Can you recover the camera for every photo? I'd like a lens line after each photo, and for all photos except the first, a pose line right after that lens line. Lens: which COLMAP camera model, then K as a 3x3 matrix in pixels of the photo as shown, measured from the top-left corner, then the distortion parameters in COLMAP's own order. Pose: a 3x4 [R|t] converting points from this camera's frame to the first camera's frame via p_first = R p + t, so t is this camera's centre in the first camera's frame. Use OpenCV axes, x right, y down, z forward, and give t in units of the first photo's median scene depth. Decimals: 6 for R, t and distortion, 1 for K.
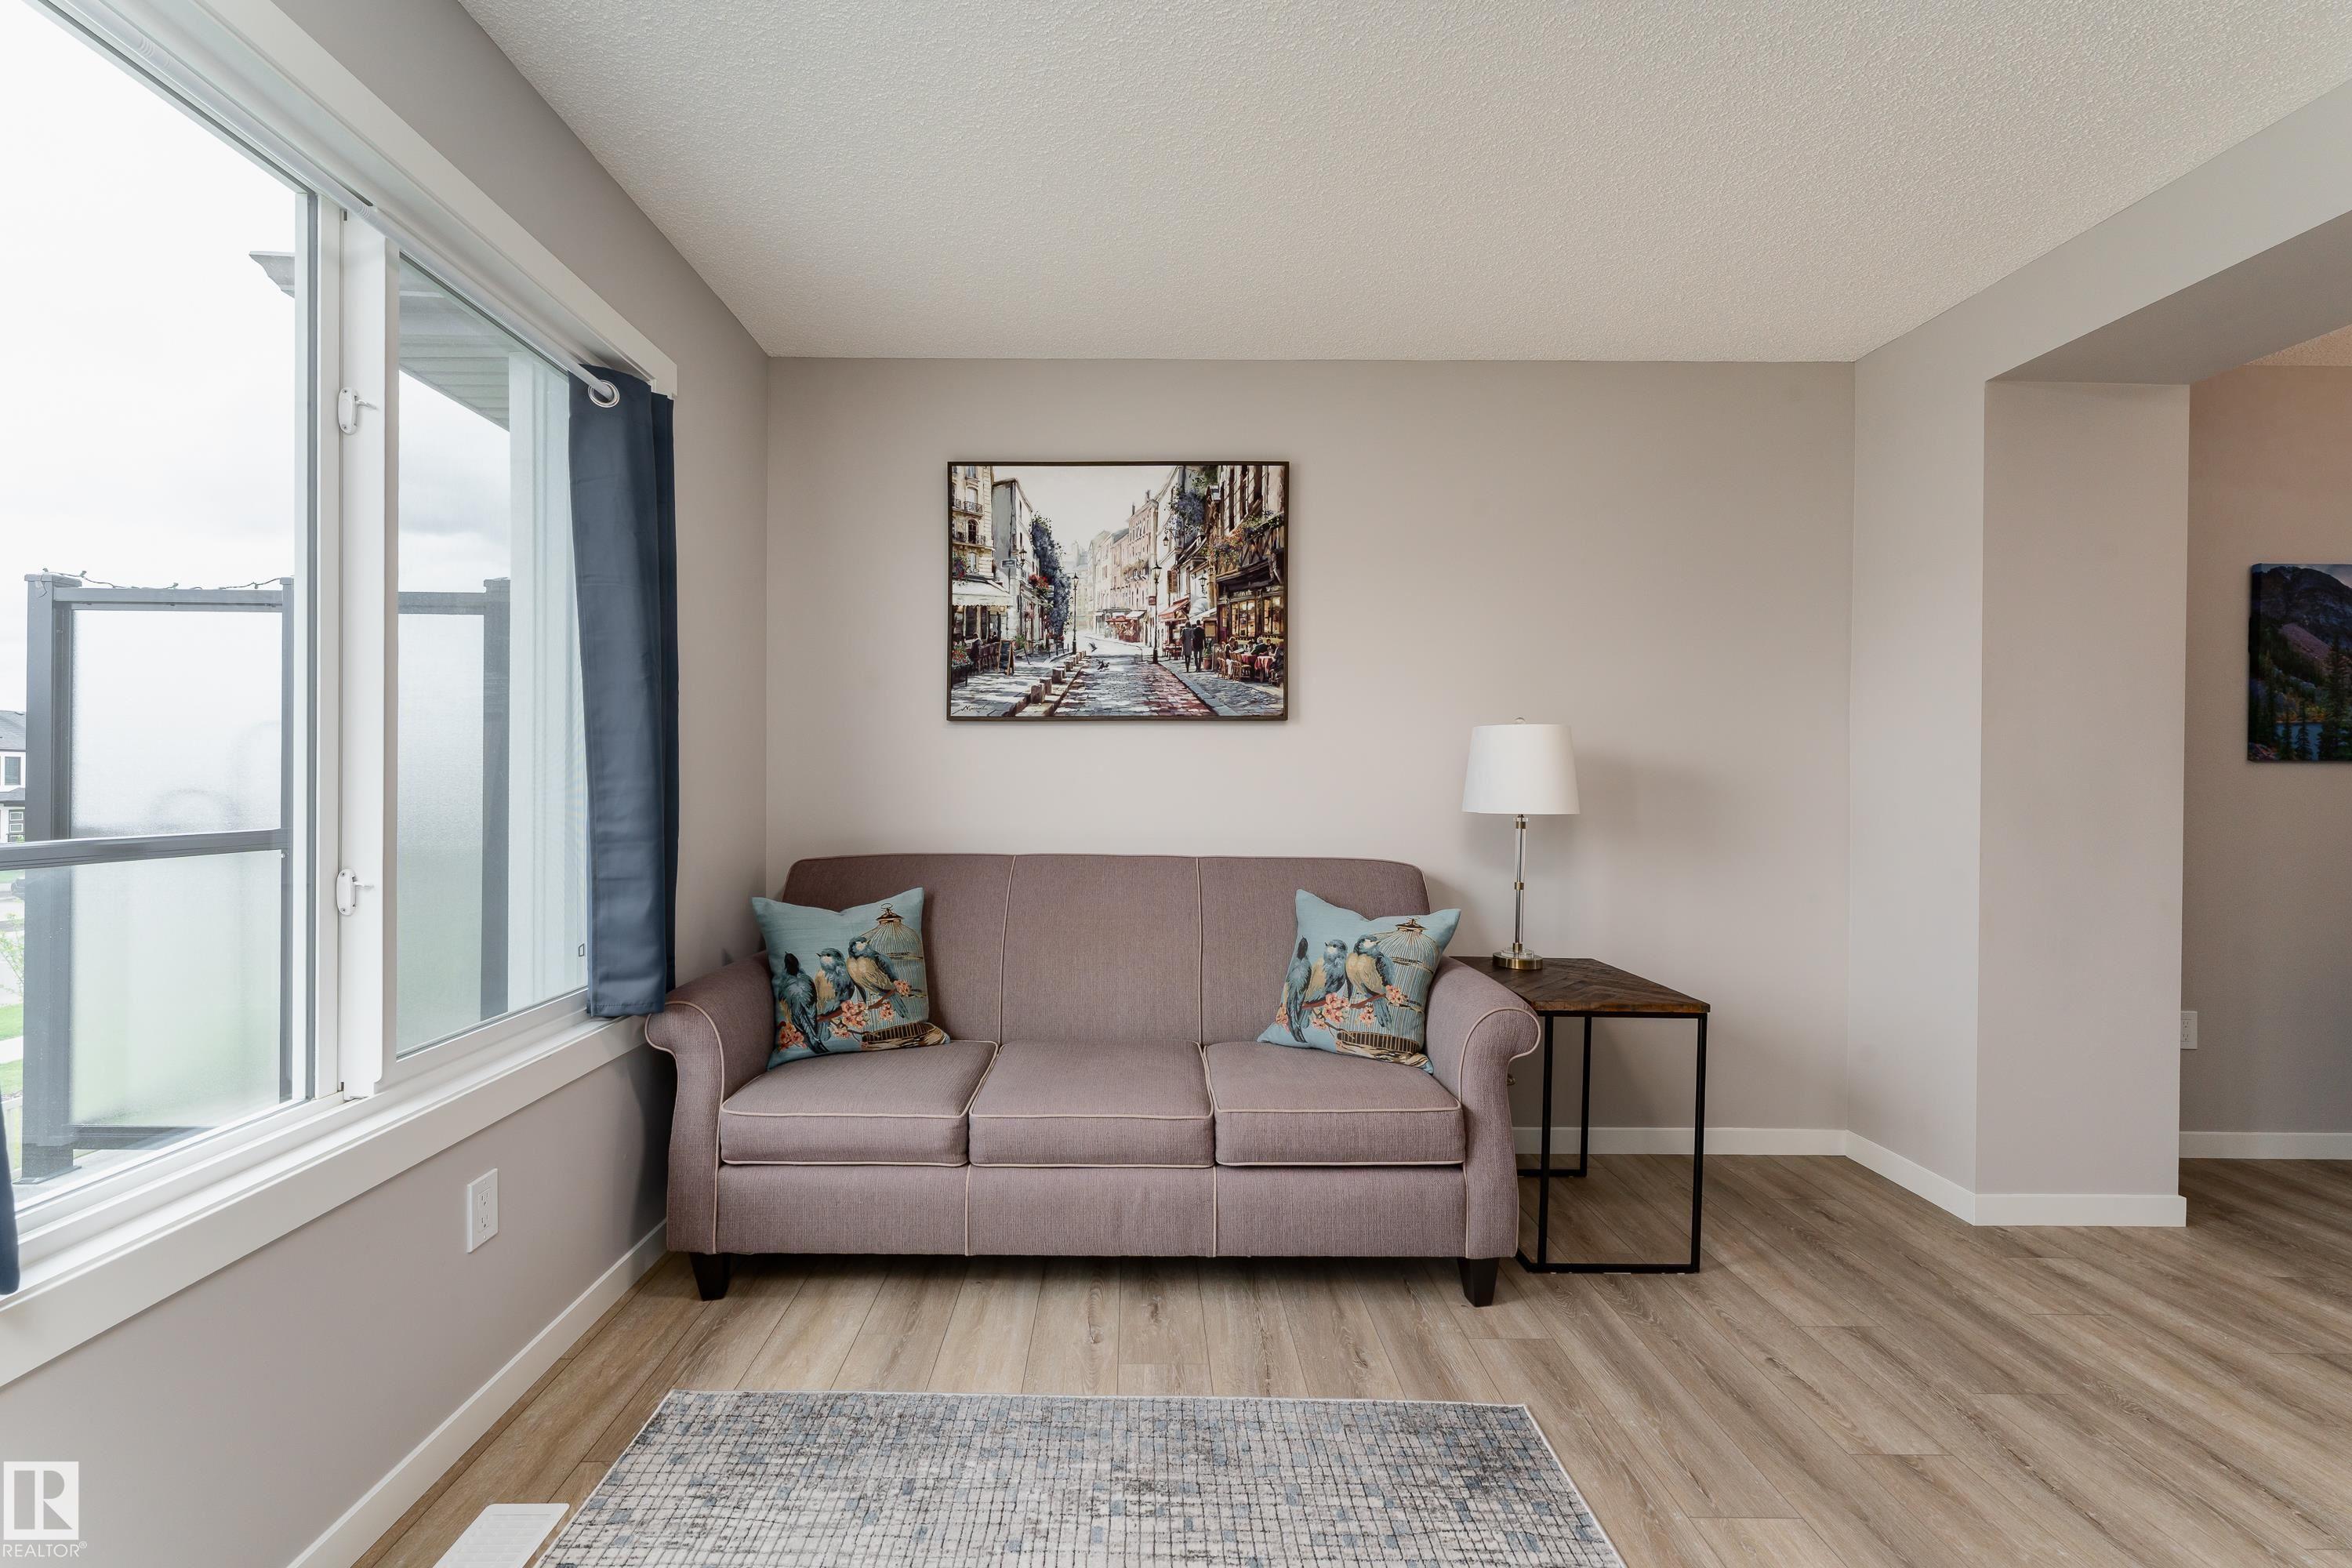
lens RADIAL K [[963.3, 0, 1128.4], [0, 963.3, 786.1], [0, 0, 1]] dist [0.000723, -0.000089]
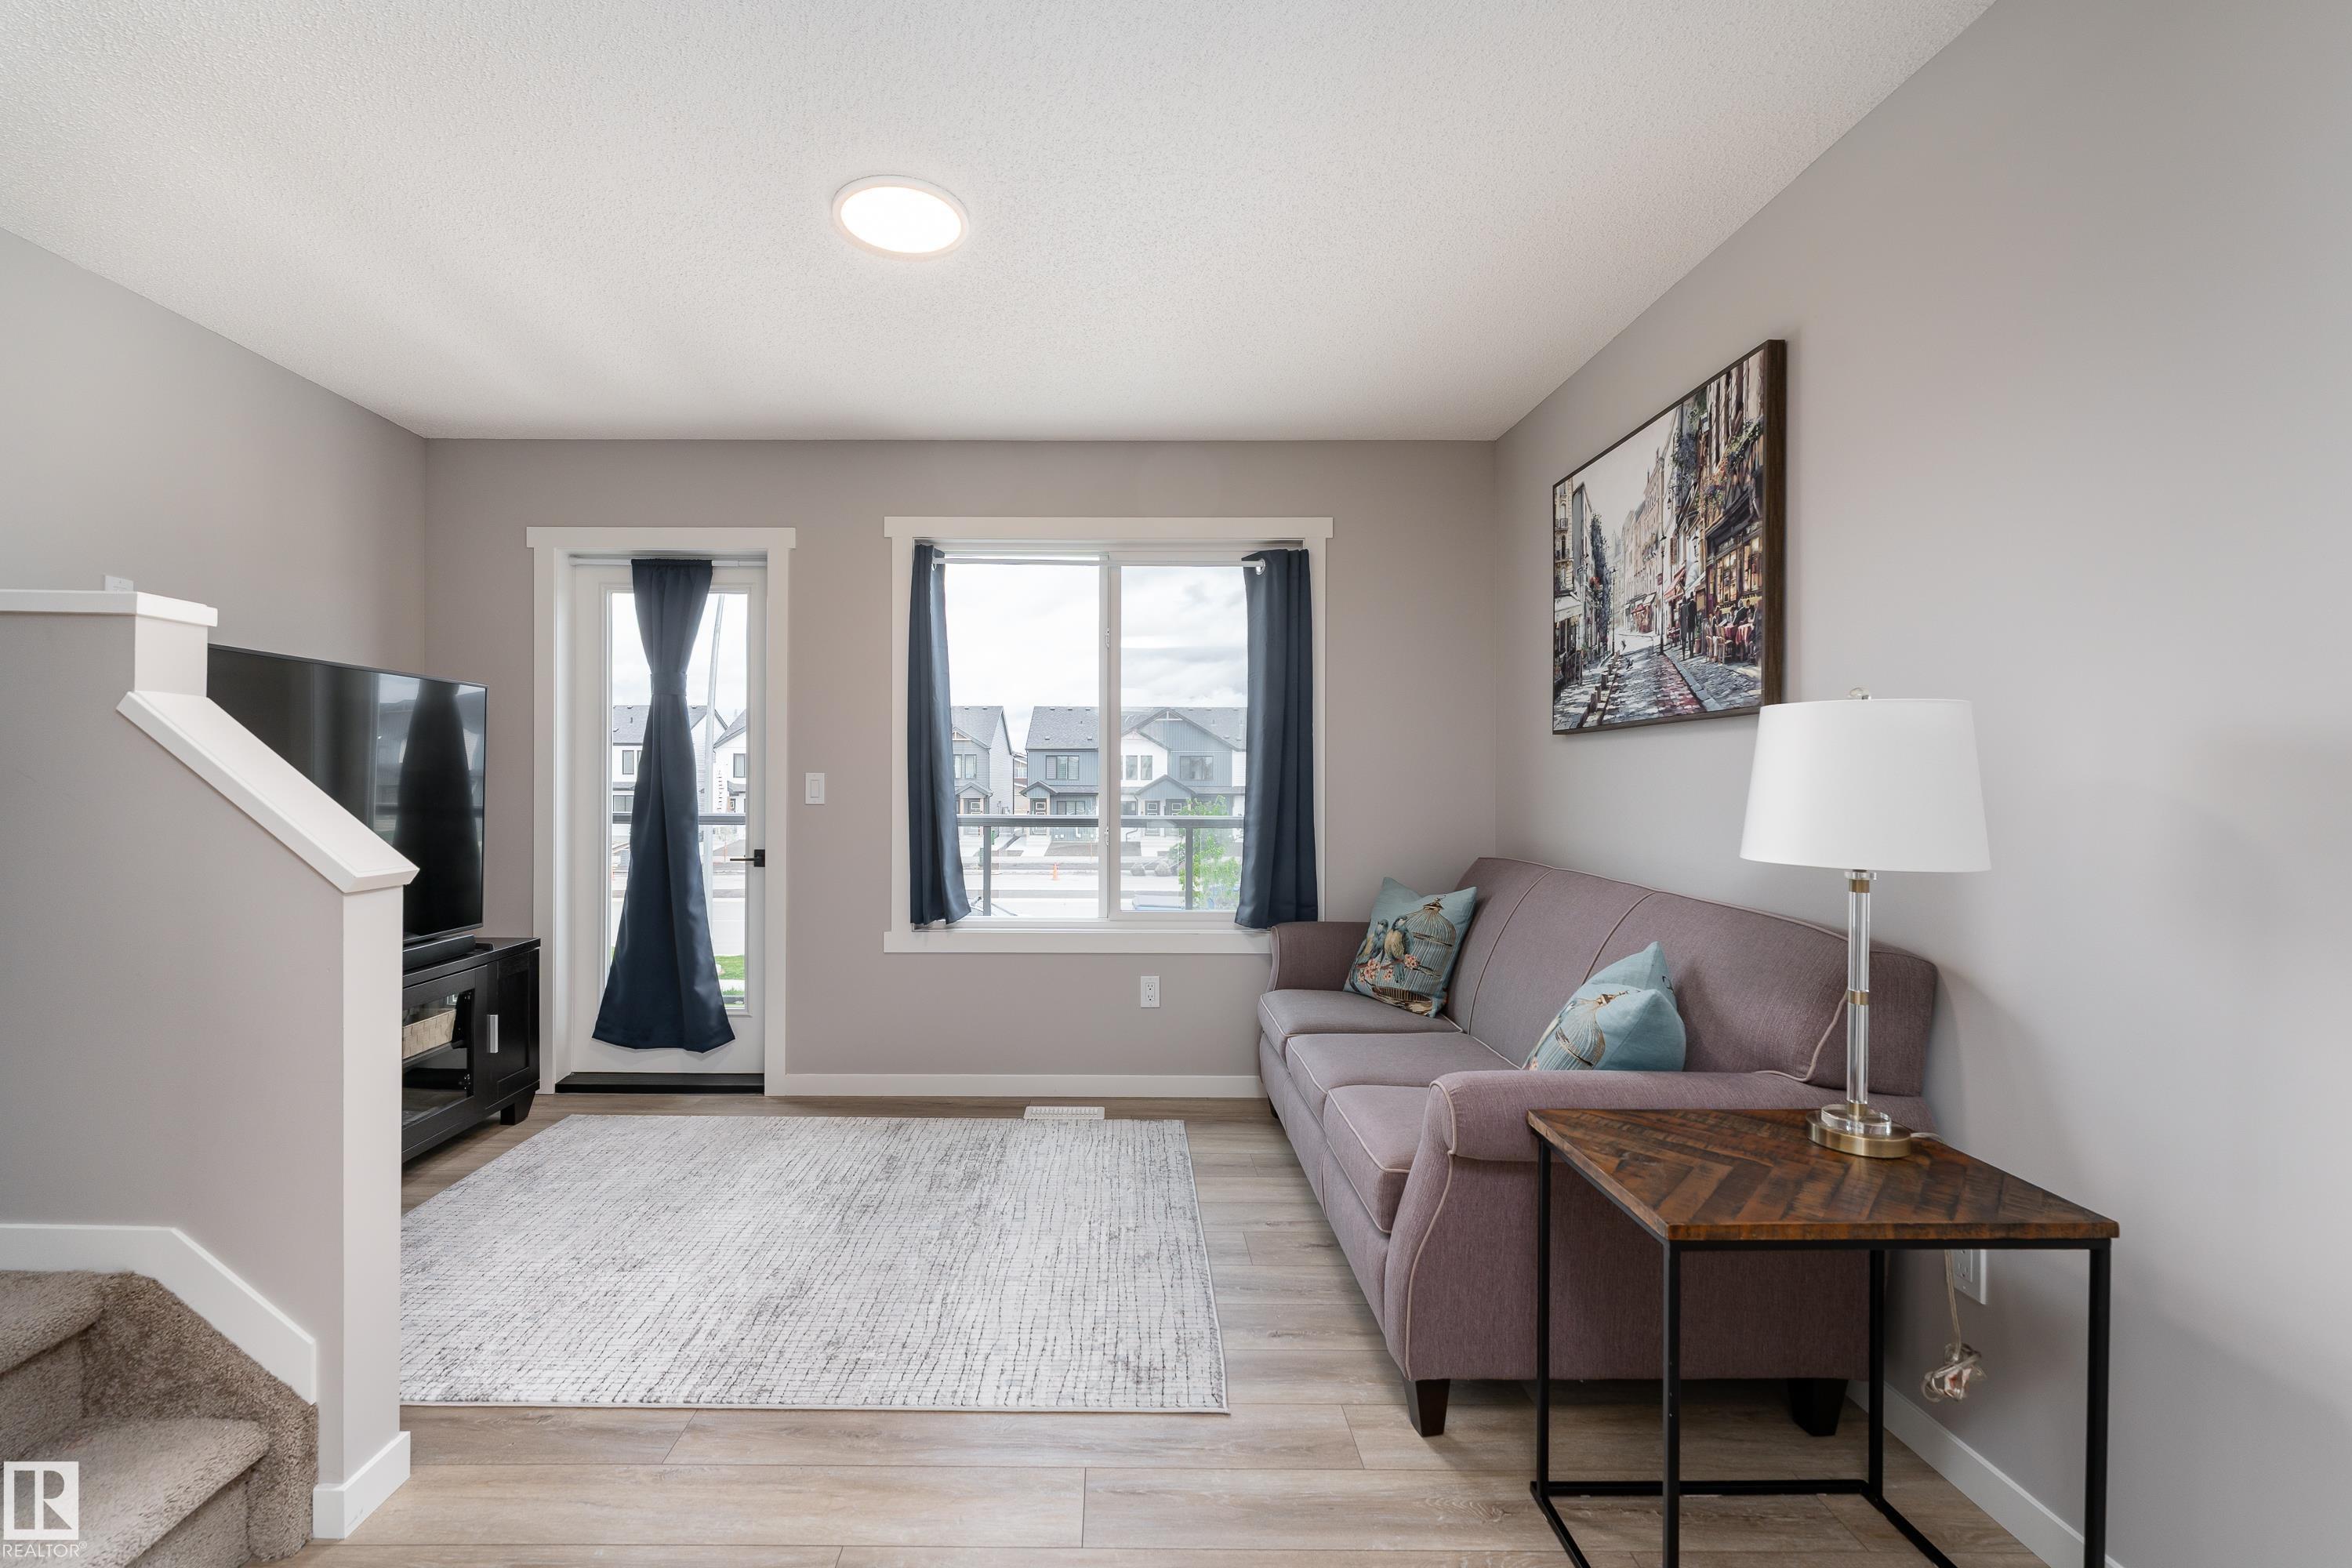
lens RADIAL K [[1008.5, 0, 1114.7], [0, 1008.5, 782.1], [0, 0, 1]] dist [-0.001742, -0.000327]
pose [[-0.004129, -0.000748, -0.999991, 0.897294], [-0.008677, 0.999962, -0.000713, -0.012484], [0.999954, 0.008674, -0.004135, 0.533980]]
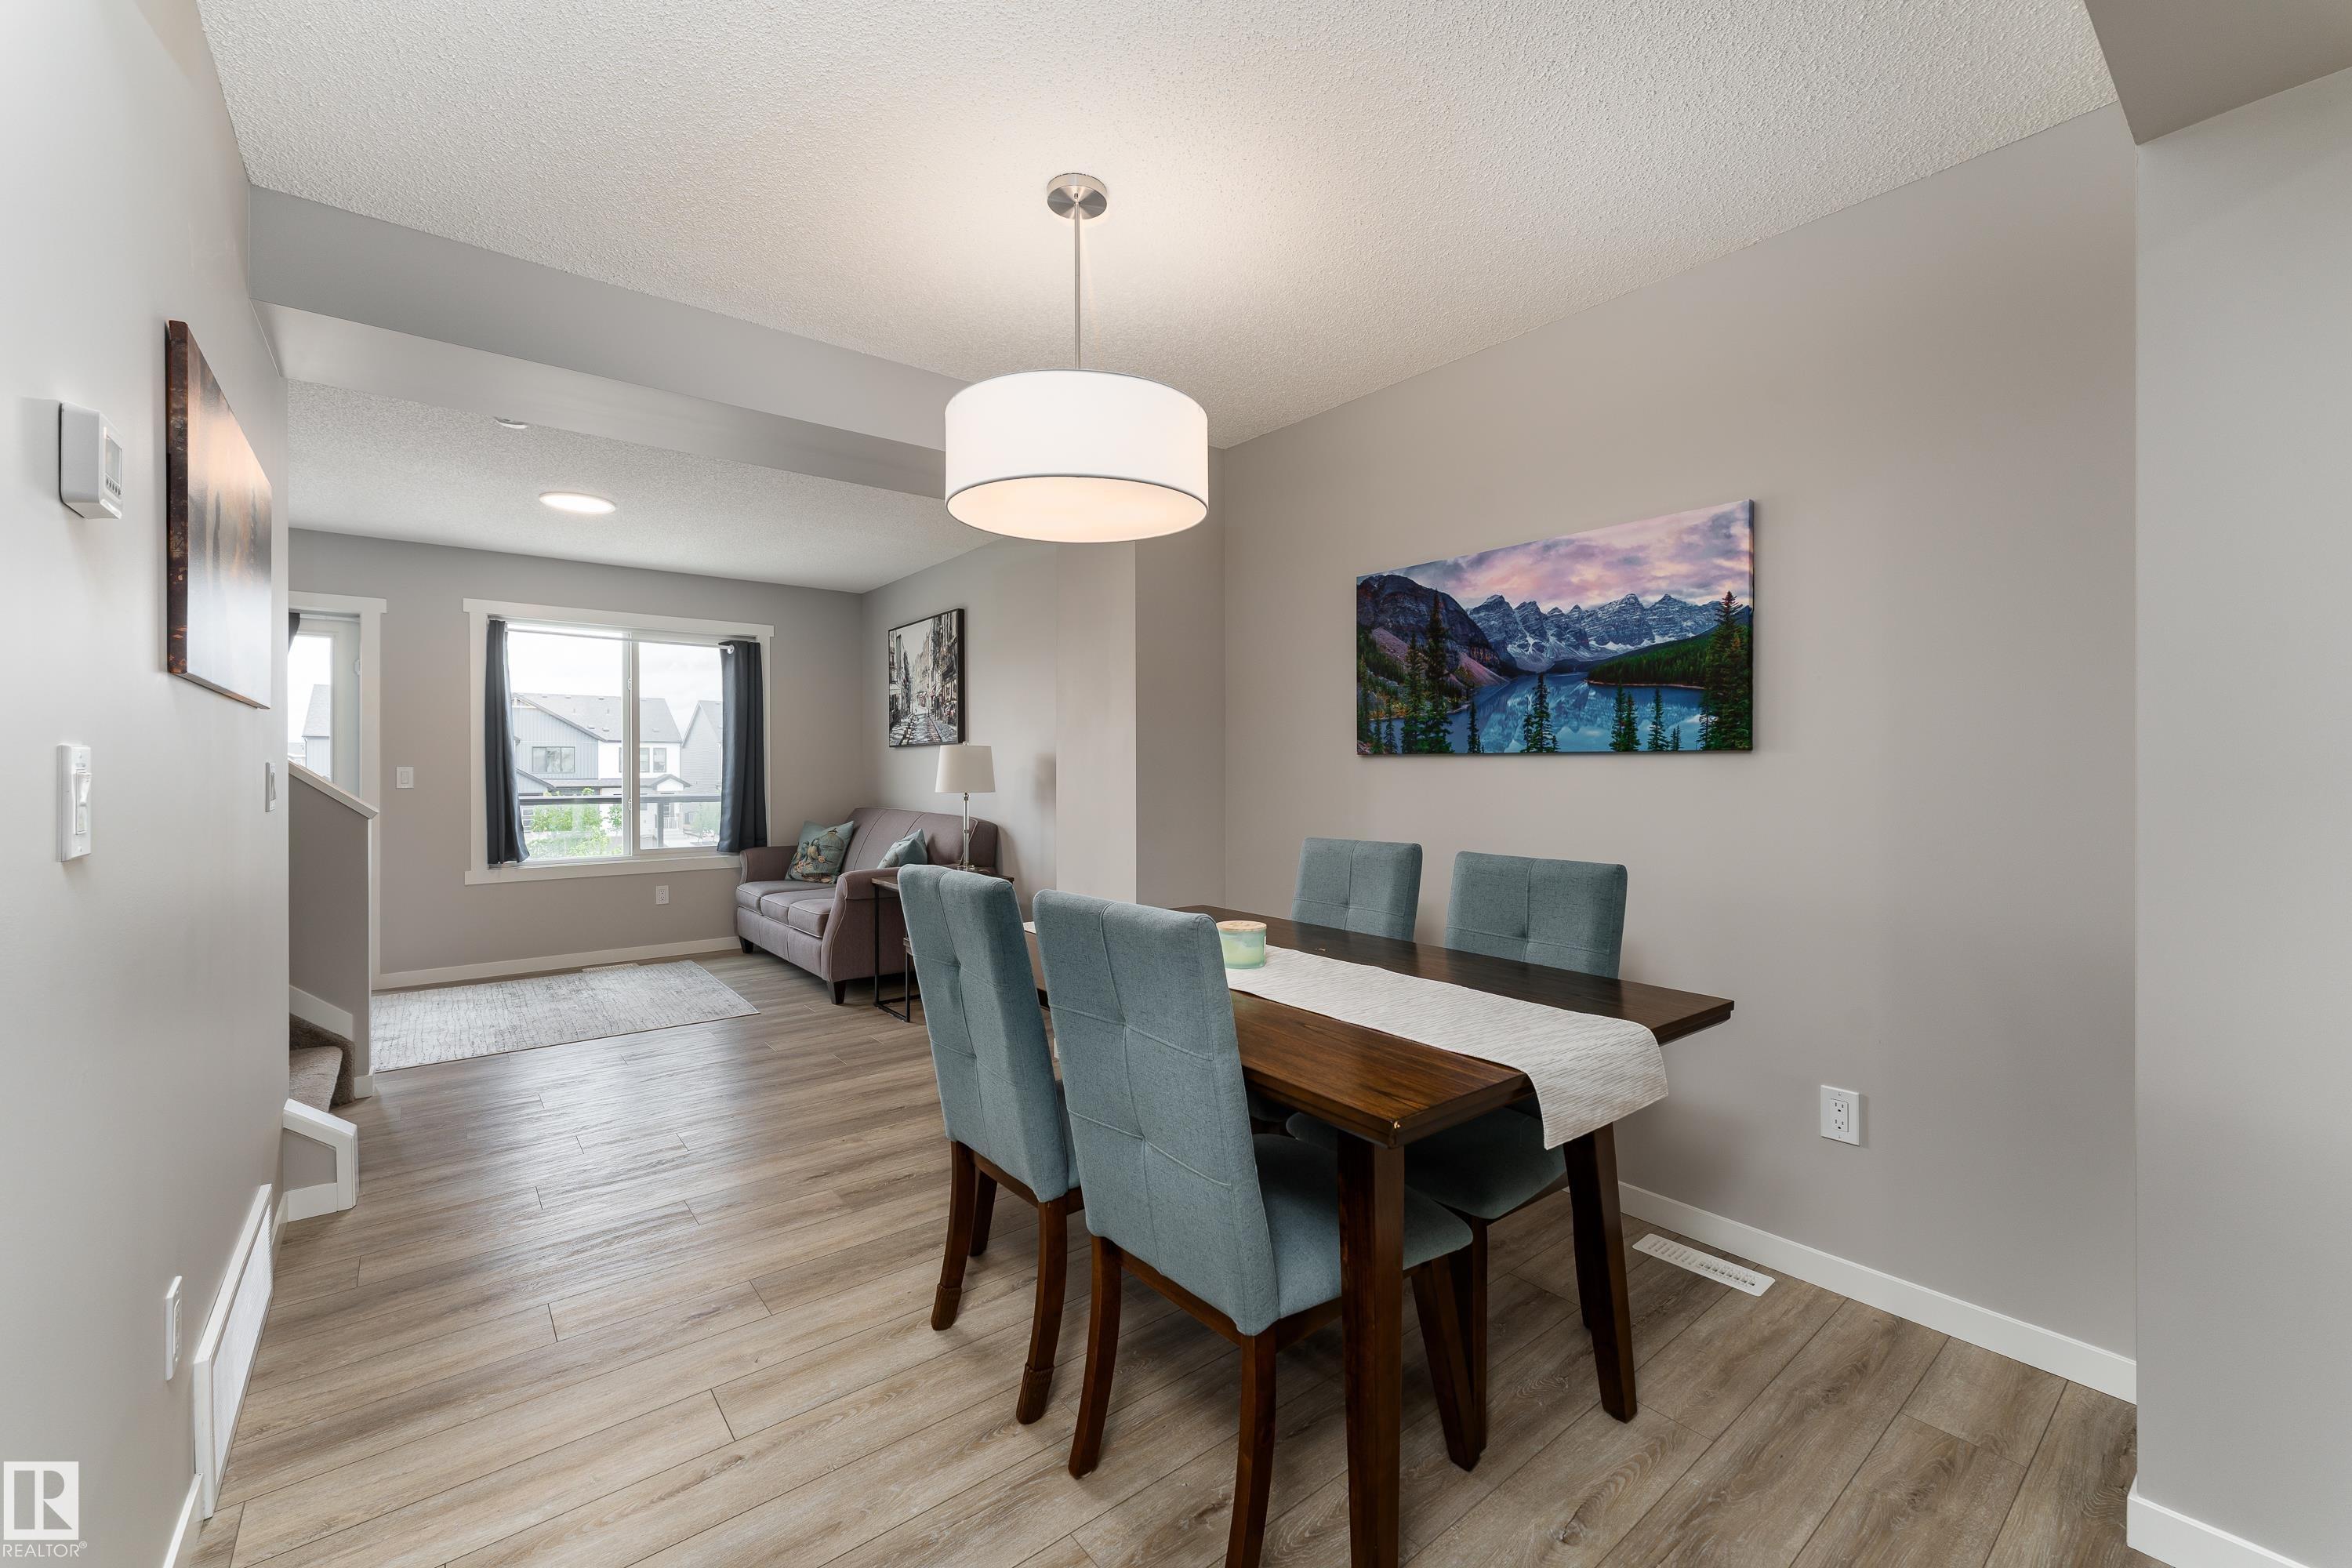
lens RADIAL K [[955.4, 0, 1190.0], [0, 955.4, 774.7], [0, 0, 1]] dist [0.001168, 0.000040]
pose [[0.628597, -0.001773, -0.777729, 1.936480], [0.000714, 0.999998, -0.001702, -0.002204], [0.777731, 0.000515, 0.628597, 0.164523]]
